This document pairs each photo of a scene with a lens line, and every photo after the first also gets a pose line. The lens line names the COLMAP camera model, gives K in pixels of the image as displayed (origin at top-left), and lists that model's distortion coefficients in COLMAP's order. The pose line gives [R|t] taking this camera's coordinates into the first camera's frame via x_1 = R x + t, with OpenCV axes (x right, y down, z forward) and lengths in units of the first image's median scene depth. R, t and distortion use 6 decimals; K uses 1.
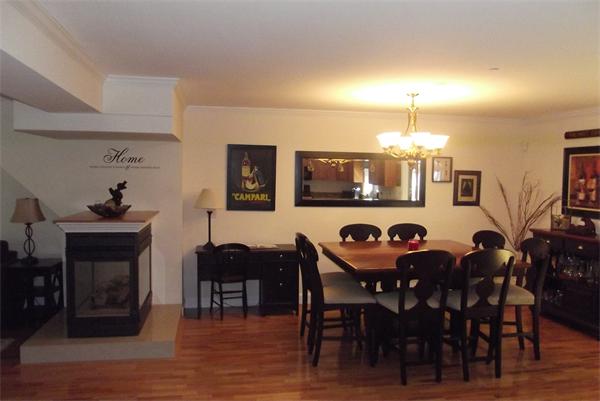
lens RADIAL K [[486.5, 0, 298.6], [0, 486.5, 200.1], [0, 0, 1]] dist [-0.031467, 0.000743]
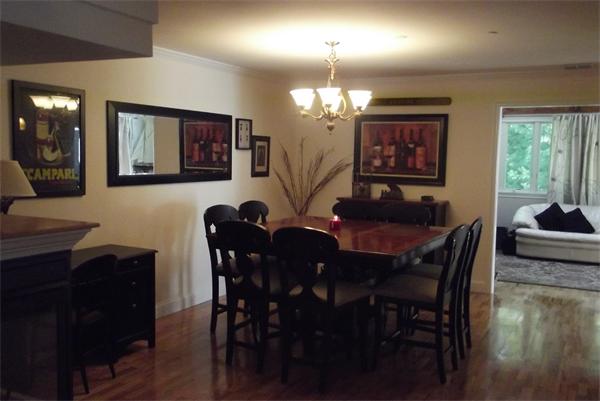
lens RADIAL K [[582.3, 0, 297.4], [0, 582.3, 198.9], [0, 0, 1]] dist [0.051687, 0.000000]
pose [[0.650970, -0.064644, 0.756346, -0.453807], [0.028561, 0.997748, 0.060695, -0.011153], [-0.758566, -0.017909, 0.651350, 0.304963]]
